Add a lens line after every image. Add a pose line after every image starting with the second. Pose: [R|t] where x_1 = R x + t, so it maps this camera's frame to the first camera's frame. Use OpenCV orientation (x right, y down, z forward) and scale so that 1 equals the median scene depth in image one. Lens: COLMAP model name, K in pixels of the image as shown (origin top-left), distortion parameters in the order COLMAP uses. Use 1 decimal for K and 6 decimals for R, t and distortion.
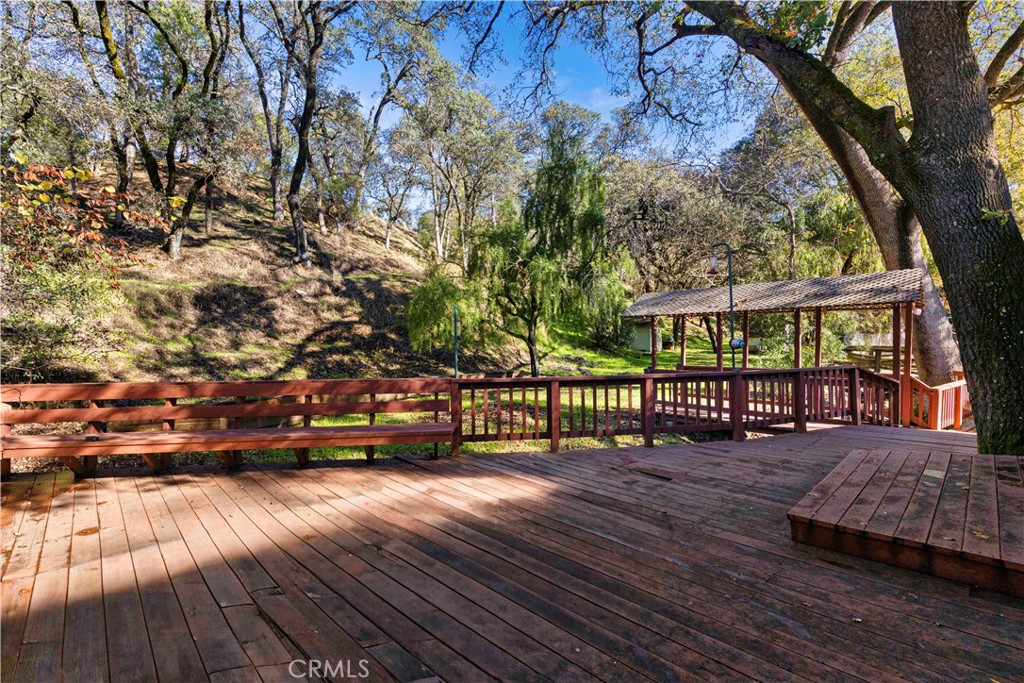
lens RADIAL K [[445.2, 0, 513.7], [0, 445.2, 344.9], [0, 0, 1]] dist [-0.000273, -0.000010]
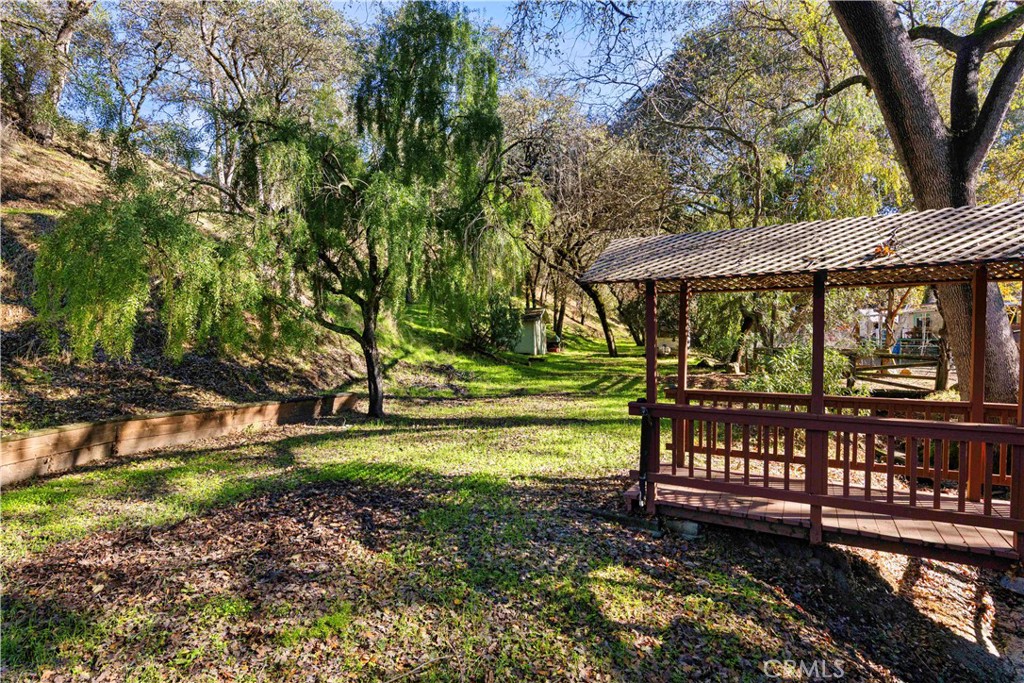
lens RADIAL K [[540.4, 0, 518.2], [0, 540.4, 344.0], [0, 0, 1]] dist [0.002686, -0.000331]
pose [[0.955253, 0.002048, 0.295784, 0.016686], [-0.001072, 0.999993, -0.003460, -0.001259], [-0.295789, 0.002988, 0.955249, 0.290571]]
